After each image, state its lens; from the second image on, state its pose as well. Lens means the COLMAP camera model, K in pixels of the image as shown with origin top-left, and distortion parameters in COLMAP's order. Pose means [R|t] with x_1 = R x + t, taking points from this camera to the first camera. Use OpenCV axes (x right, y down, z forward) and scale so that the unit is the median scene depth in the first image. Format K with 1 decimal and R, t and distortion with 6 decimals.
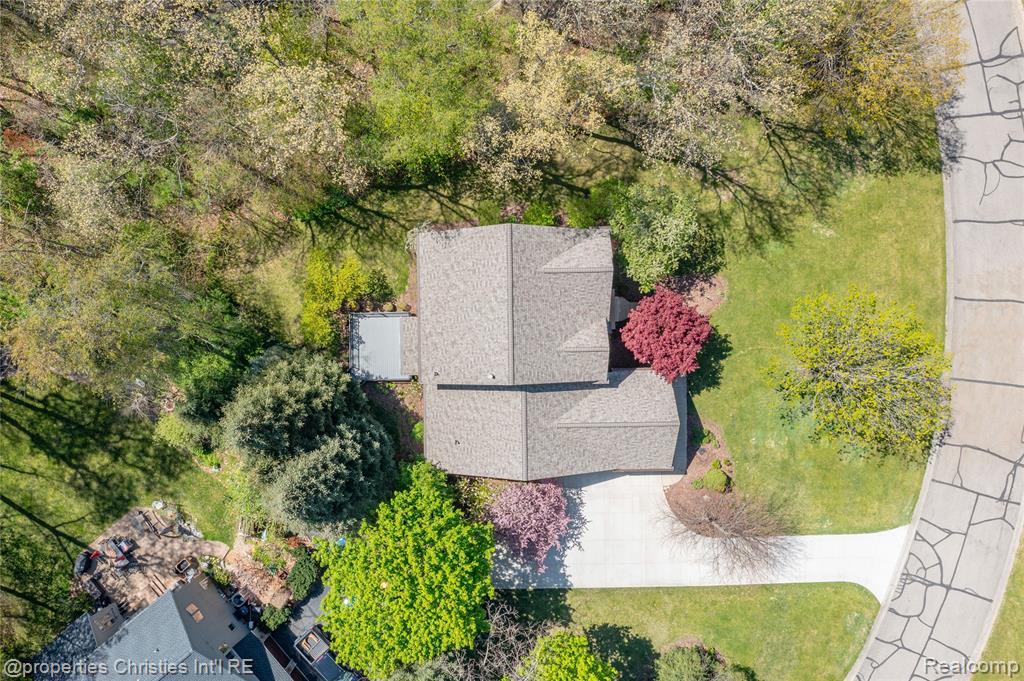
lens RADIAL K [[785.1, 0, 512.0], [0, 785.1, 340.5], [0, 0, 1]] dist [-0.021772, -0.002476]
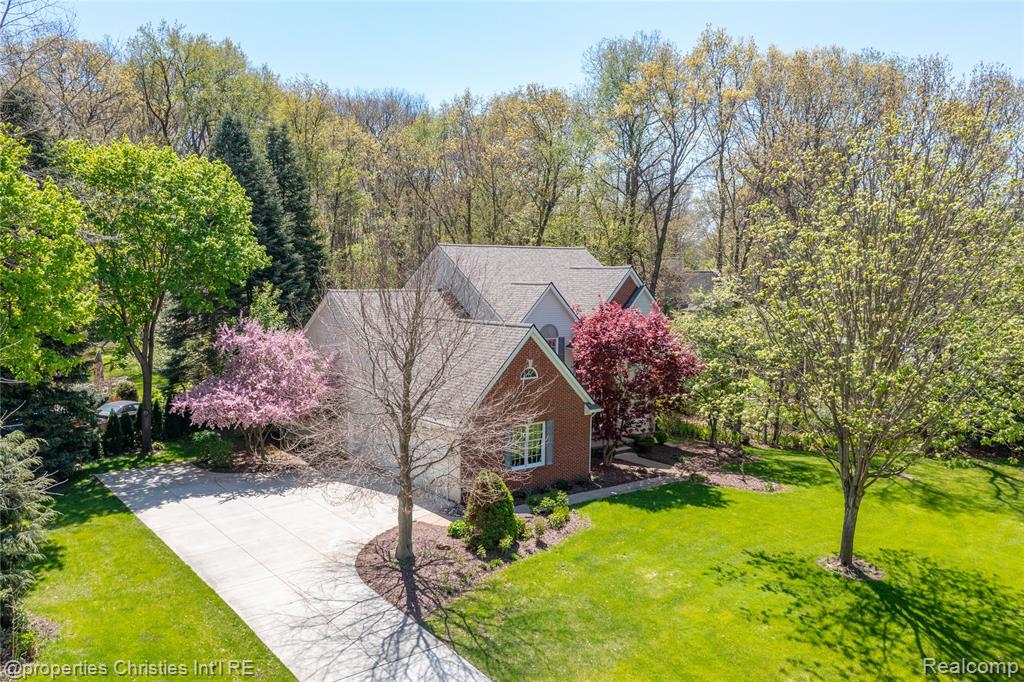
lens RADIAL K [[807.4, 0, 512.0], [0, 807.4, 341.0], [0, 0, 1]] dist [-0.022682, 0.001395]
pose [[0.606519, 0.084899, -0.790523, 0.596087], [-0.795026, 0.054493, -0.604122, 0.423445], [-0.008211, 0.994898, 0.100548, 0.838180]]
